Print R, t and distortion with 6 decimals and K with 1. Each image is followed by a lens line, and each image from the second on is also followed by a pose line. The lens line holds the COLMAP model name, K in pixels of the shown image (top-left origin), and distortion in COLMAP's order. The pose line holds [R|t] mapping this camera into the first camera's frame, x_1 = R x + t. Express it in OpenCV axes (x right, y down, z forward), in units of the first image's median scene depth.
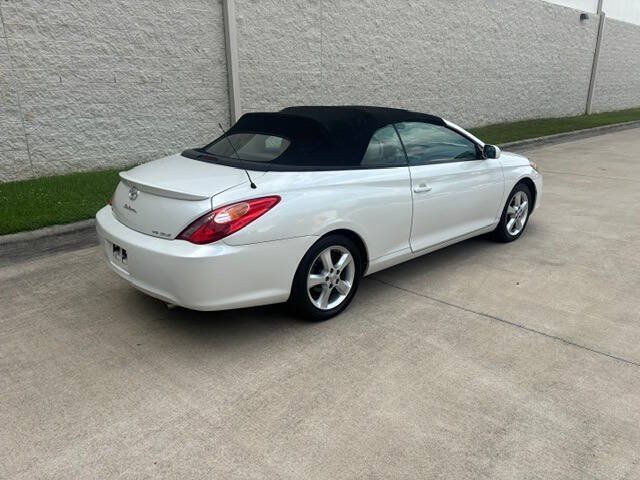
lens RADIAL K [[483.3, 0, 316.5], [0, 483.3, 244.6], [0, 0, 1]] dist [0.039795, -0.032923]
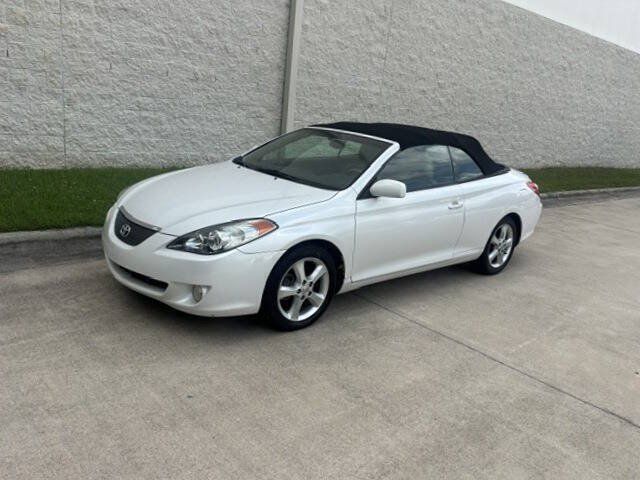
lens RADIAL K [[512.6, 0, 319.1], [0, 512.6, 235.9], [0, 0, 1]] dist [0.028471, -0.010113]
pose [[0.991665, 0.126638, -0.023737, -0.068758], [-0.127796, 0.990209, -0.056164, -0.016772], [0.016392, 0.058730, 0.998139, 0.054856]]
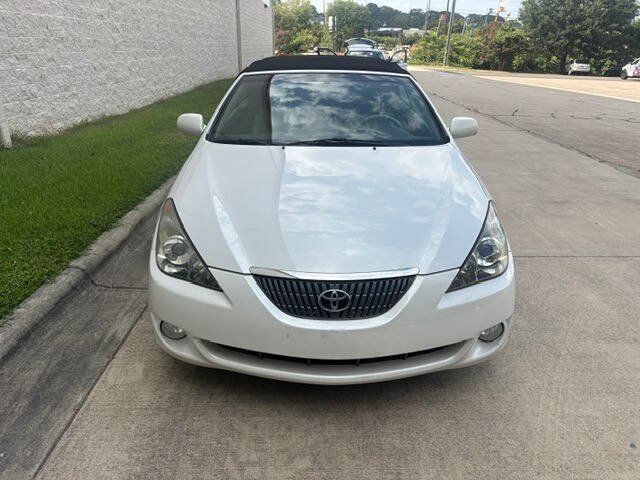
lens RADIAL K [[483.3, 0, 319.4], [0, 483.3, 237.9], [0, 0, 1]] dist [0.039795, -0.032923]
pose [[0.698485, -0.244530, 0.672550, -0.413989], [0.206054, 0.968730, 0.138217, -0.091270], [-0.685317, 0.042039, 0.727030, 0.336965]]
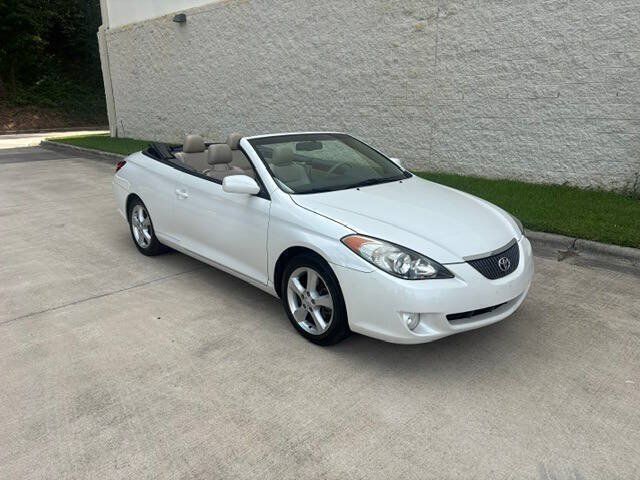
lens RADIAL K [[483.3, 0, 316.6], [0, 483.3, 236.8], [0, 0, 1]] dist [0.039795, -0.032923]
pose [[0.013801, 0.275324, -0.961252, 0.670522], [-0.312851, 0.914266, 0.257375, -0.207183], [0.949702, 0.297177, 0.098753, 0.613077]]
